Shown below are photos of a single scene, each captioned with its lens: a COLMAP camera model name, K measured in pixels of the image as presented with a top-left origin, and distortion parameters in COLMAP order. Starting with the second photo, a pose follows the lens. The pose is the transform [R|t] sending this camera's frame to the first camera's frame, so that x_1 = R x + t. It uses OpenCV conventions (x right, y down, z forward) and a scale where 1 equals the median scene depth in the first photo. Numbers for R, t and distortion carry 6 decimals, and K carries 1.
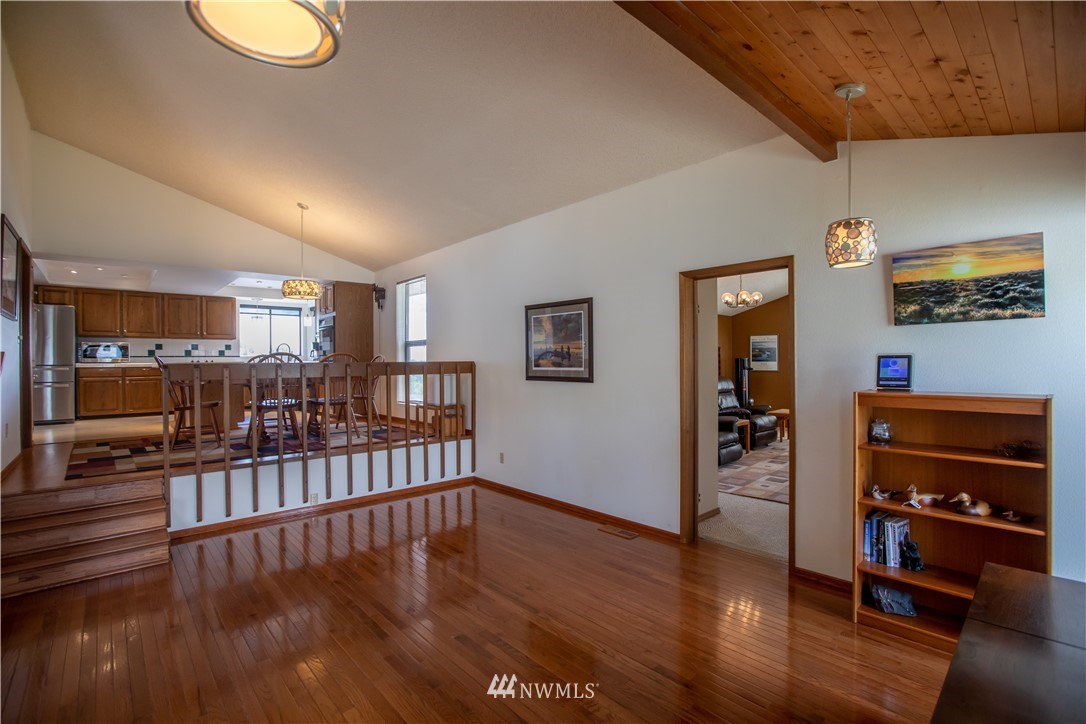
lens RADIAL K [[509.2, 0, 540.9], [0, 509.2, 366.3], [0, 0, 1]] dist [-0.042661, 0.013598]
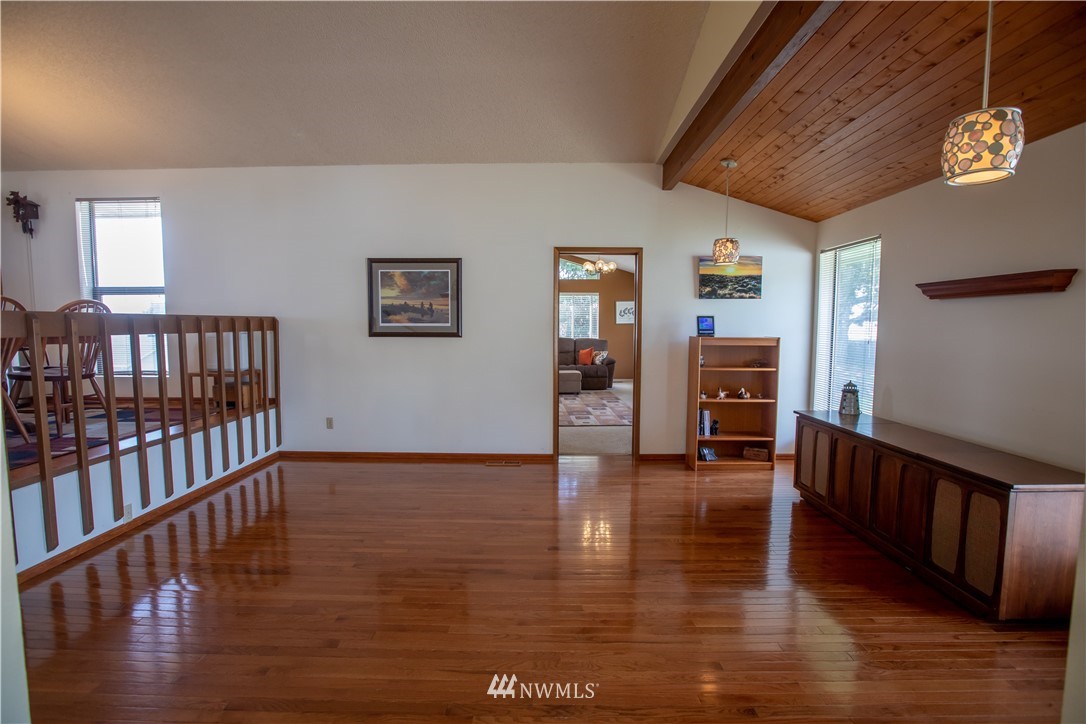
lens RADIAL K [[509.2, 0, 553.1], [0, 509.2, 361.8], [0, 0, 1]] dist [-0.042661, 0.013598]
pose [[0.666822, -0.048285, 0.743651, -0.522941], [-0.001630, 0.997802, 0.066248, 0.011039], [-0.745215, -0.045388, 0.665278, 0.113672]]
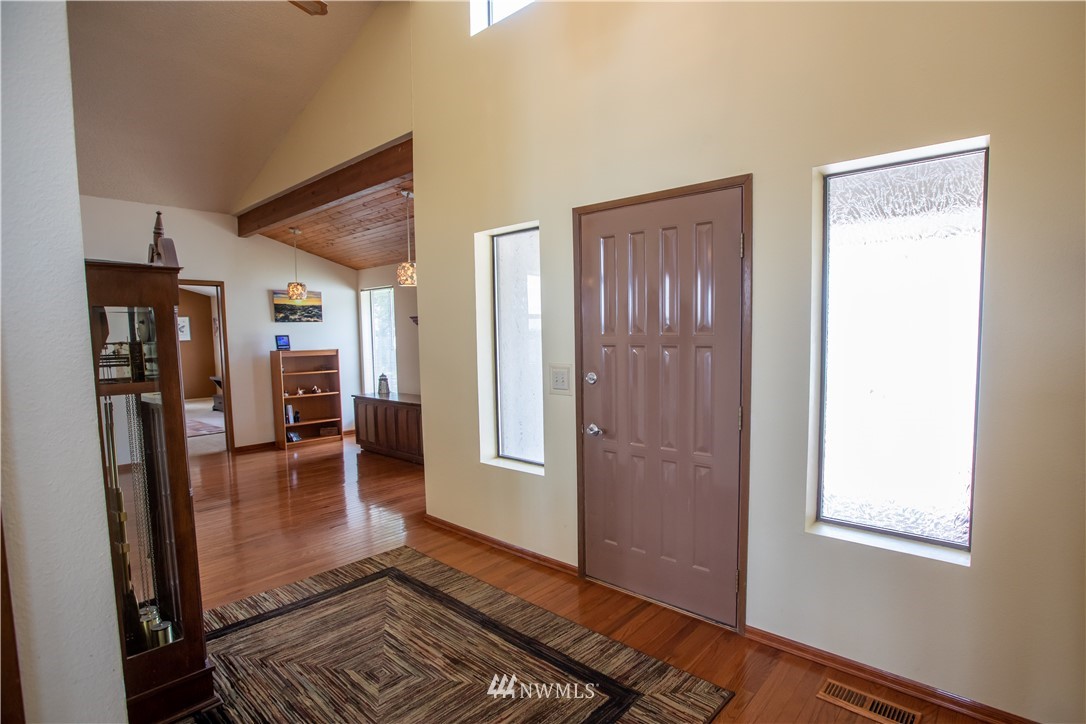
lens RADIAL K [[520.7, 0, 583.4], [0, 520.7, 379.5], [0, 0, 1]] dist [-0.059495, 0.000246]
pose [[-0.140177, -0.080620, 0.986839, -1.005801], [0.021032, 0.996212, 0.084373, 0.006774], [-0.989903, 0.032582, -0.137950, -0.034290]]
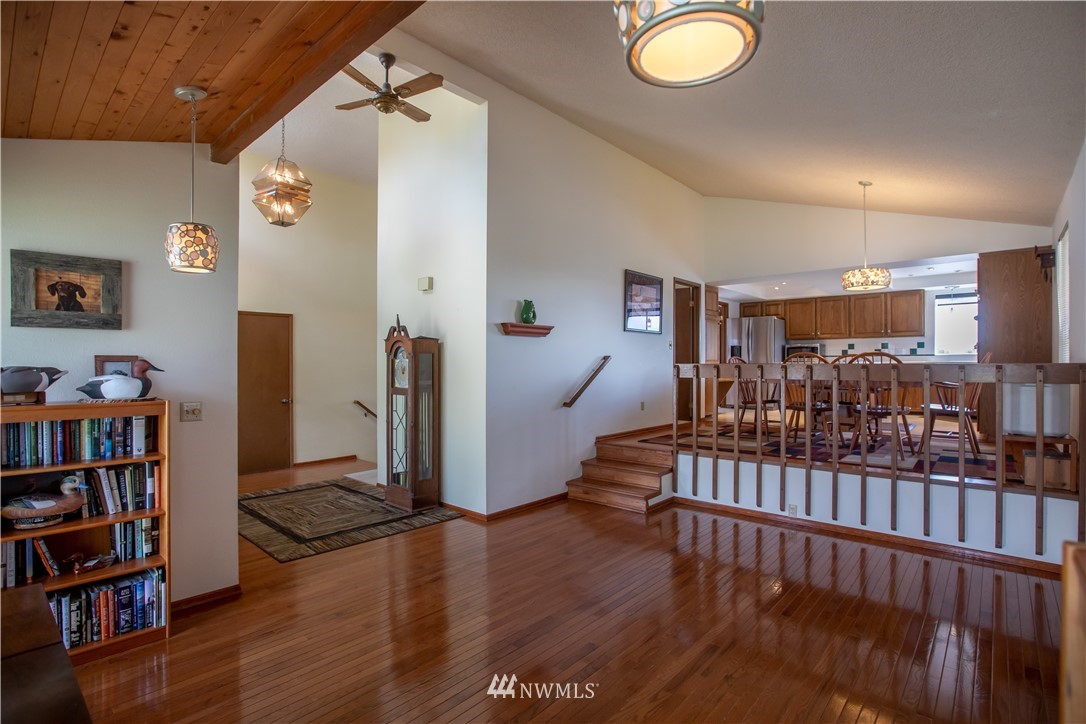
lens RADIAL K [[520.7, 0, 511.1], [0, 520.7, 367.1], [0, 0, 1]] dist [-0.059495, 0.000246]
pose [[0.065791, 0.012912, -0.997750, 0.420971], [-0.008047, 0.999891, 0.012409, -0.007487], [0.997801, 0.007213, 0.065888, 0.392218]]
